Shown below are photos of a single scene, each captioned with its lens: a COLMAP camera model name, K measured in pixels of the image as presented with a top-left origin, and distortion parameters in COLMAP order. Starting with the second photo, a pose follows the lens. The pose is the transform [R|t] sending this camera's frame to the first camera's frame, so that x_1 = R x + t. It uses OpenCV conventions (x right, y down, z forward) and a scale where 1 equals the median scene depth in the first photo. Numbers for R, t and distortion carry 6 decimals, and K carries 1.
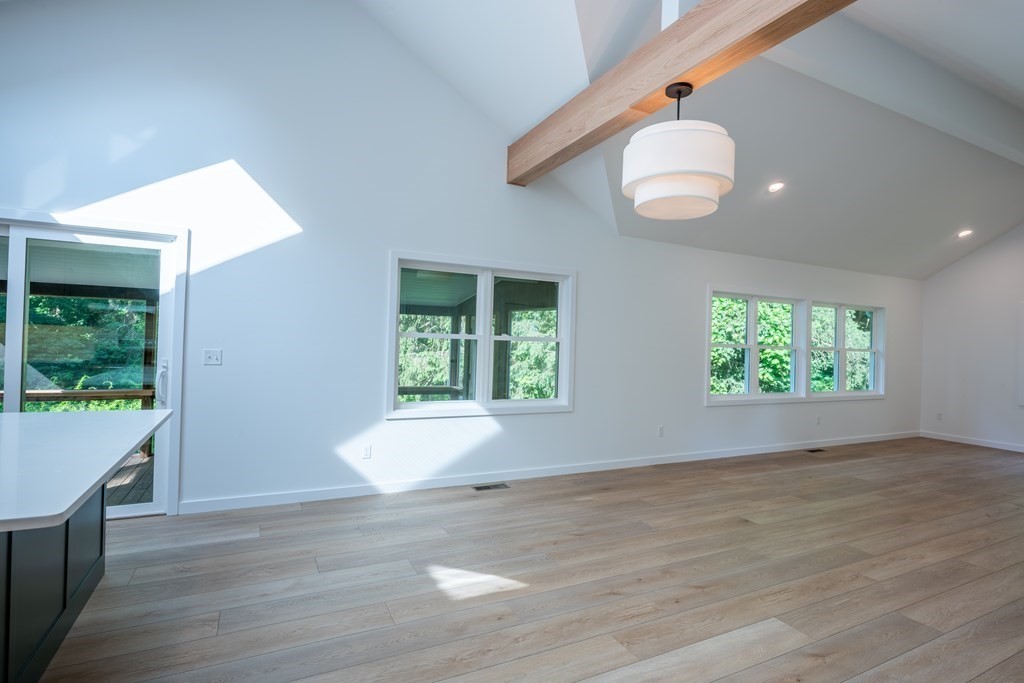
lens RADIAL K [[510.3, 0, 515.8], [0, 510.3, 342.1], [0, 0, 1]] dist [-0.012471, -0.000079]
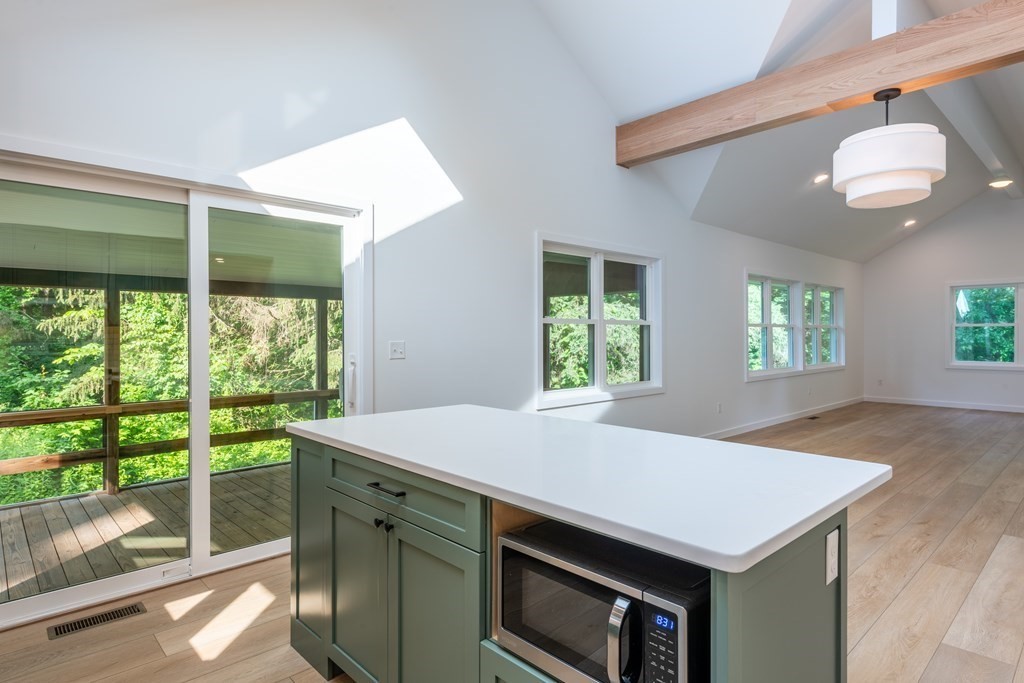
lens RADIAL K [[562.3, 0, 509.8], [0, 562.3, 338.8], [0, 0, 1]] dist [0.001476, -0.002216]
pose [[0.959194, -0.039137, 0.280028, -0.689402], [0.037848, 0.999233, 0.010010, 0.007795], [-0.280205, 0.000997, 0.959940, 0.018675]]
